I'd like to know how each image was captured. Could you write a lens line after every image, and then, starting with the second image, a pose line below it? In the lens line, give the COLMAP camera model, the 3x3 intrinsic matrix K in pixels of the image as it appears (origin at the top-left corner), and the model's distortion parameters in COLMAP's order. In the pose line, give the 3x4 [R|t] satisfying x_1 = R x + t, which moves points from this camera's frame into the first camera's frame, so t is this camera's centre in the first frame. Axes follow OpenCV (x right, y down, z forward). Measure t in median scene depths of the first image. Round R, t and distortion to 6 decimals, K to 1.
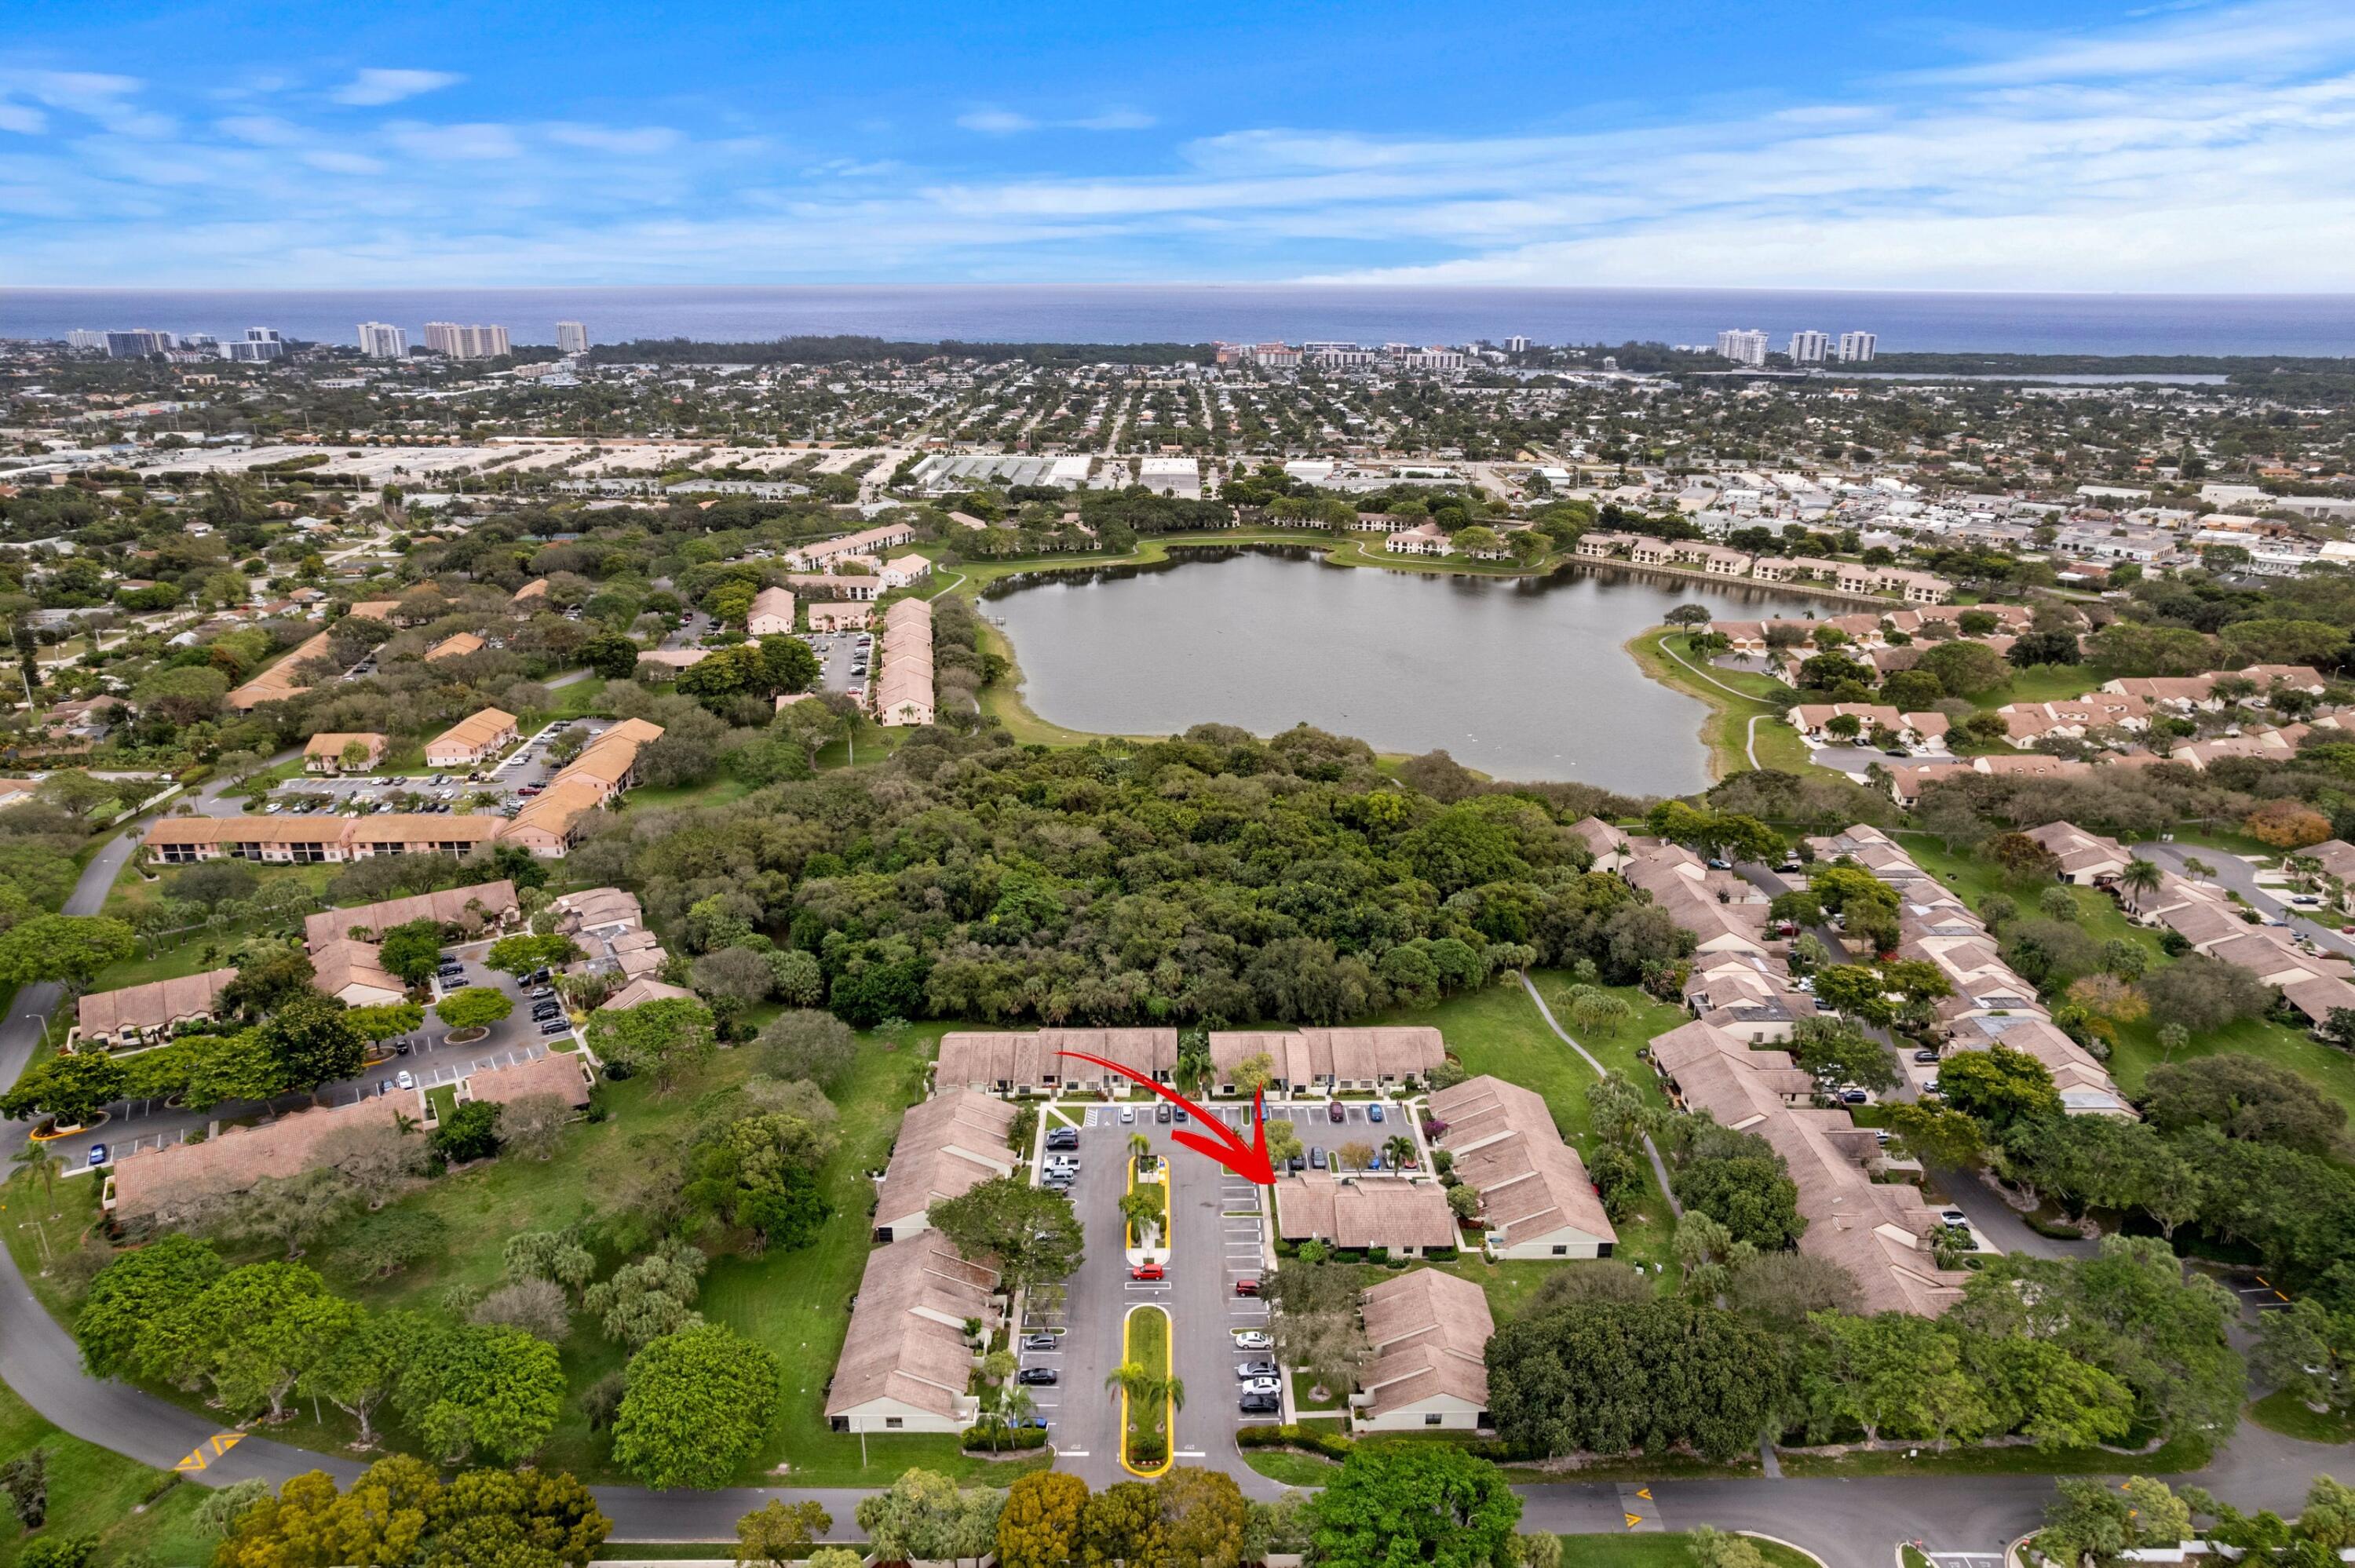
lens RADIAL K [[1539.2, 0, 1157.0], [0, 1539.2, 782.8], [0, 0, 1]] dist [-0.084571, 0.081852]
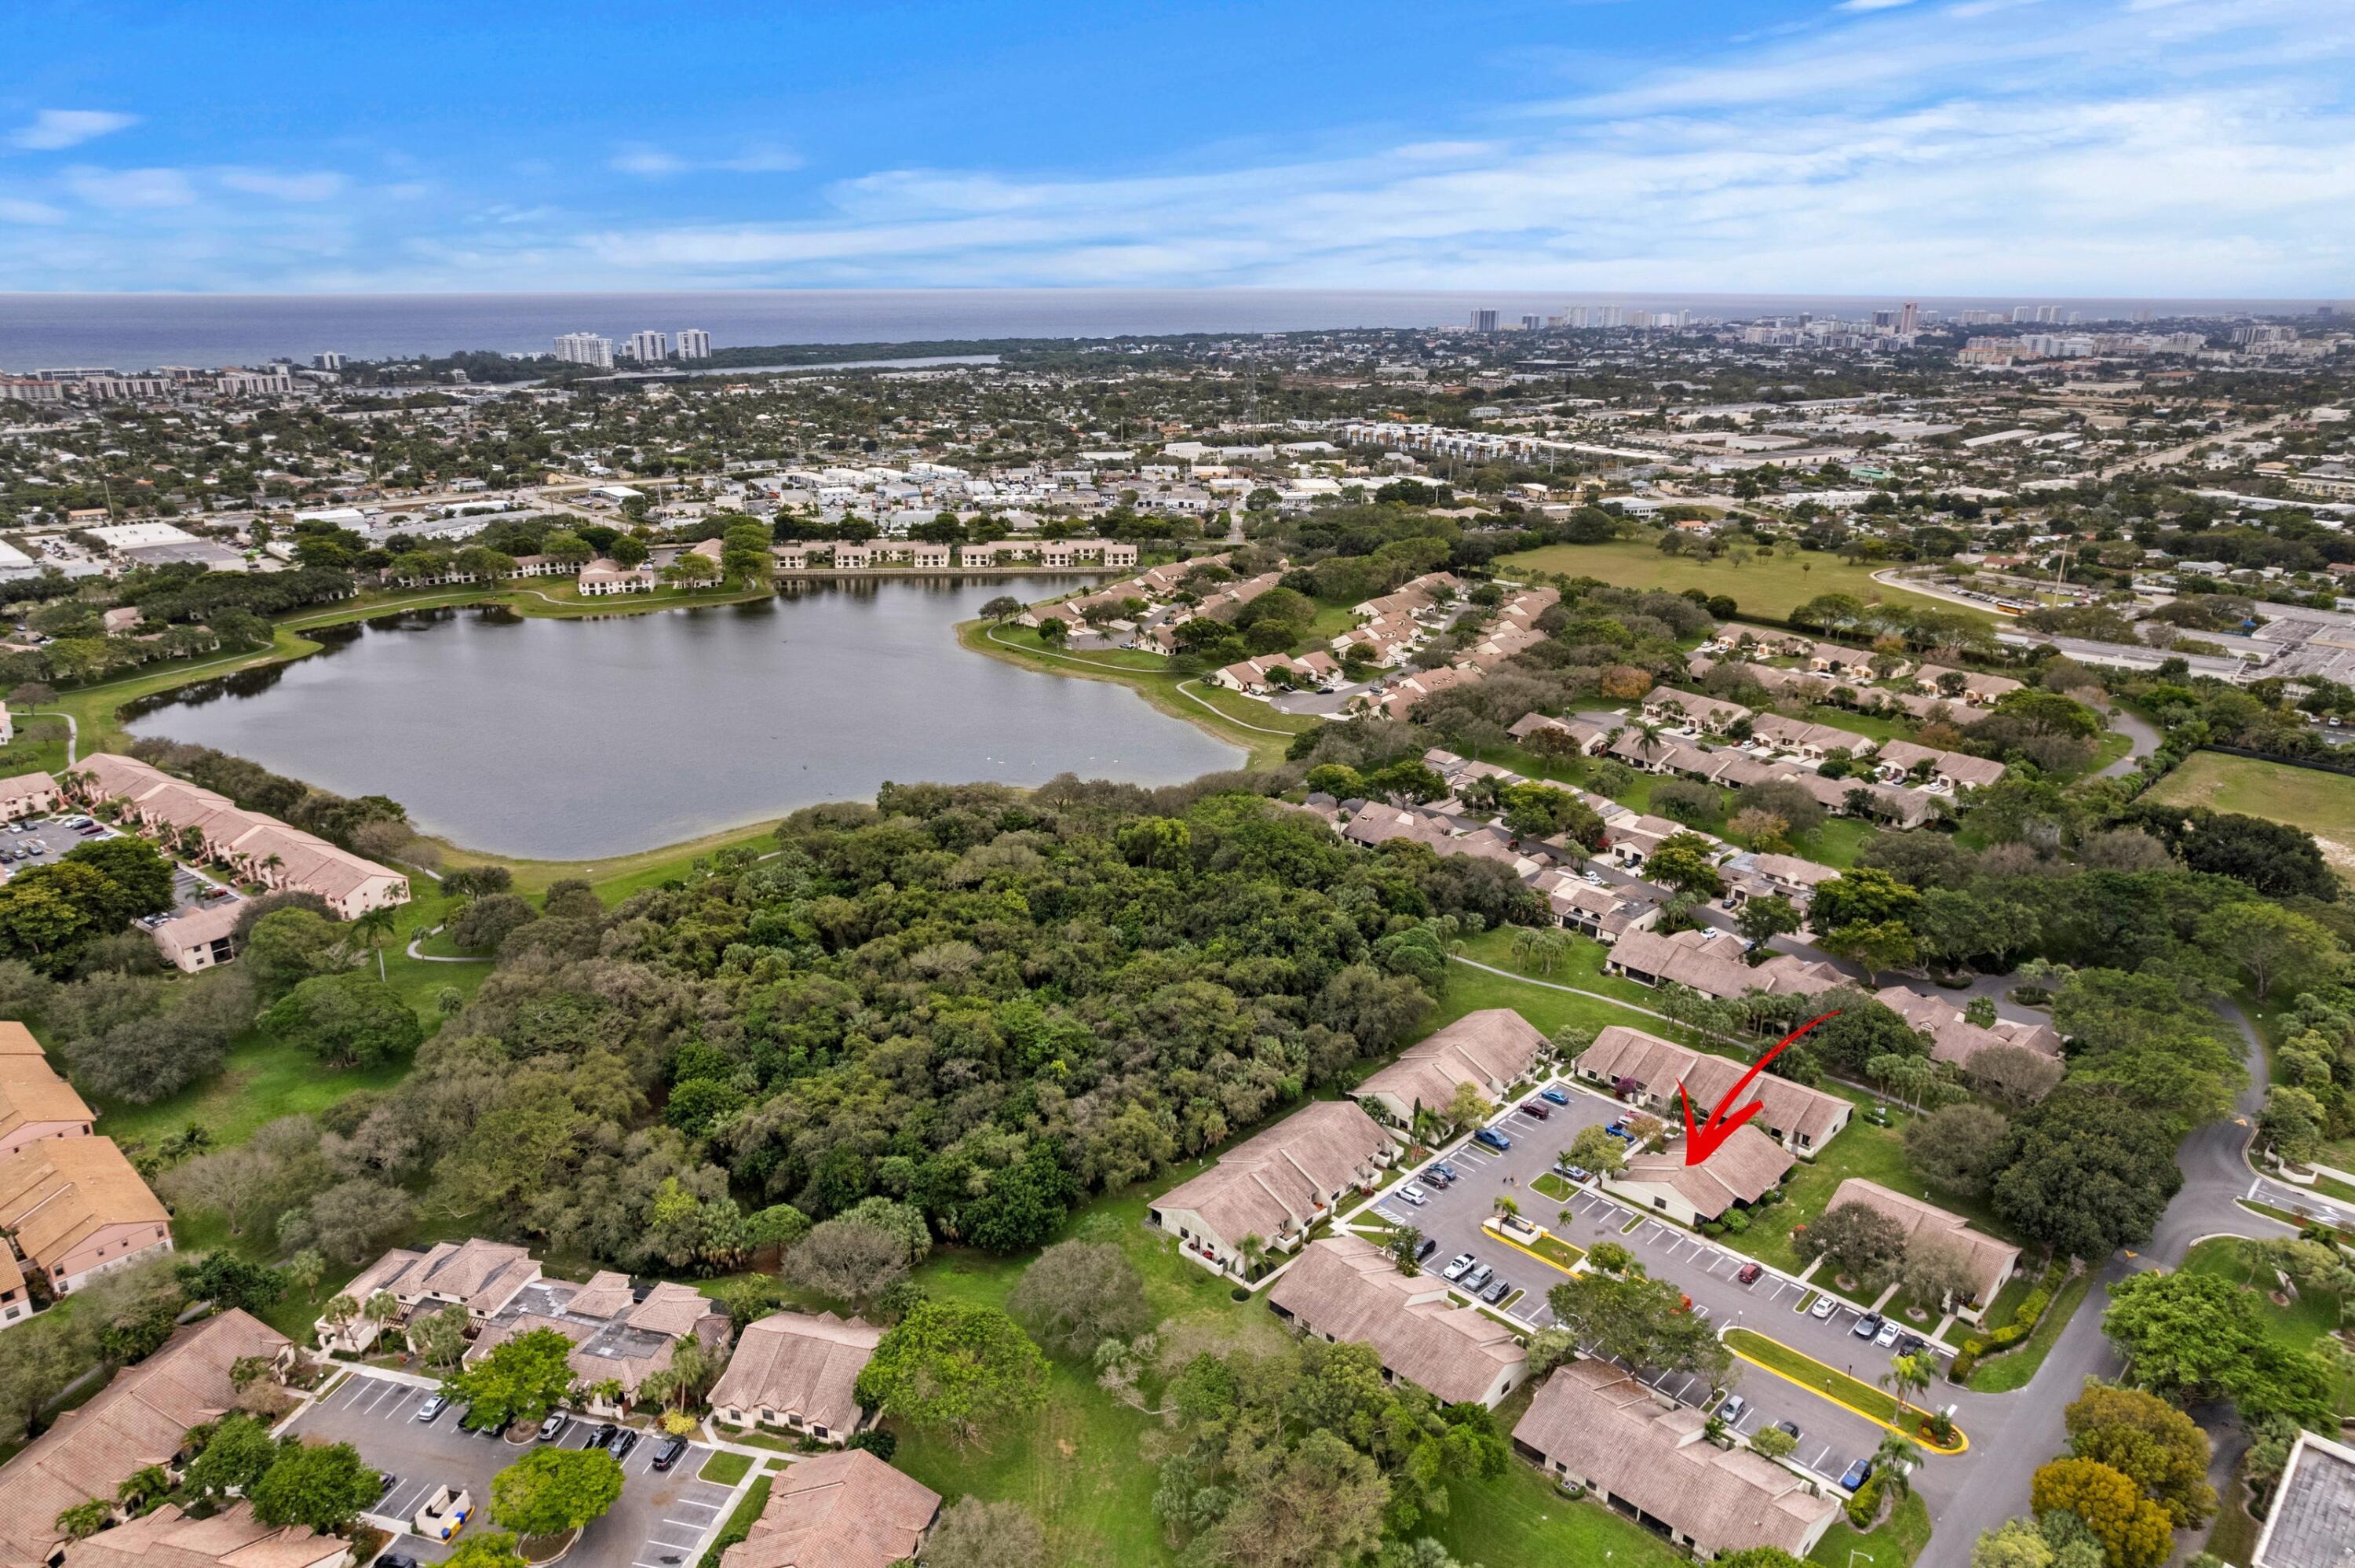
lens RADIAL K [[1539.2, 0, 1157.0], [0, 1539.2, 782.8], [0, 0, 1]] dist [-0.084571, 0.081852]
pose [[0.701933, -0.225157, 0.675717, -0.503917], [0.225632, 0.970150, 0.088879, -0.103961], [-0.675559, 0.090076, 0.731783, 0.290744]]
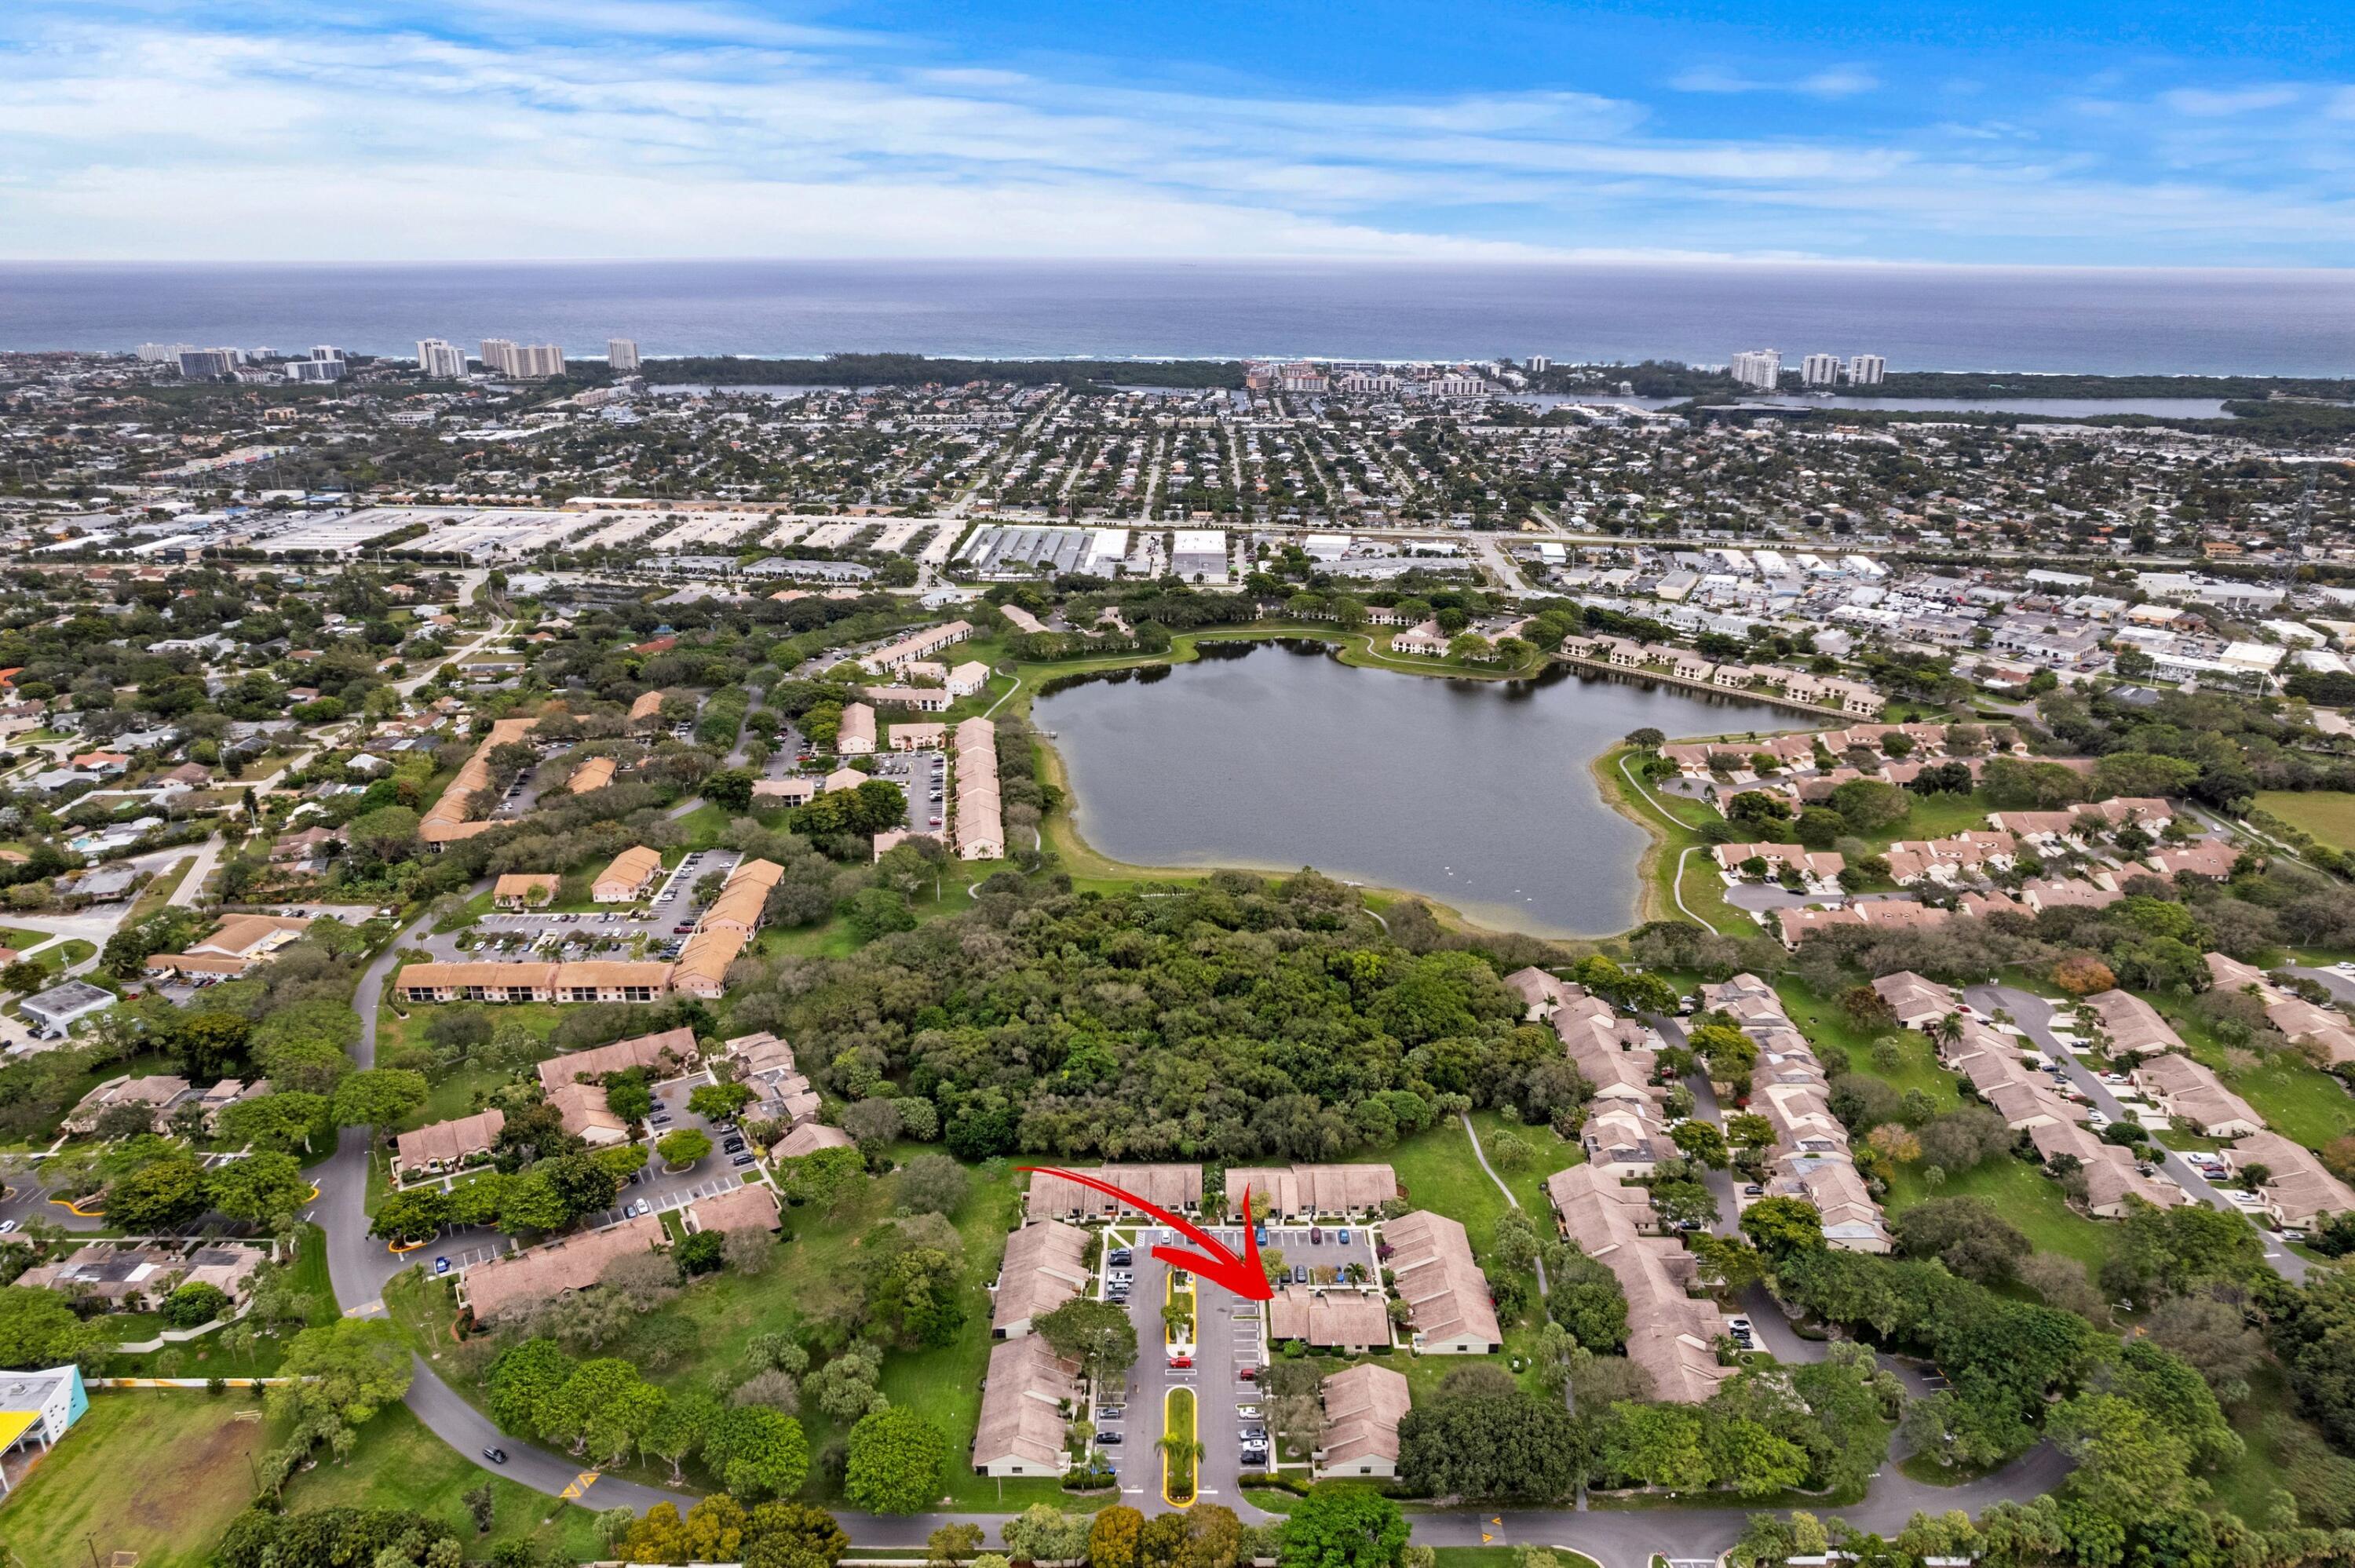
lens RADIAL K [[1539.2, 0, 1157.0], [0, 1539.2, 782.8], [0, 0, 1]] dist [-0.084571, 0.081852]
pose [[0.999746, -0.003890, -0.022196, 0.003493], [0.004305, 0.999816, 0.018681, -0.161331], [0.022119, -0.018772, 0.999579, -0.278763]]
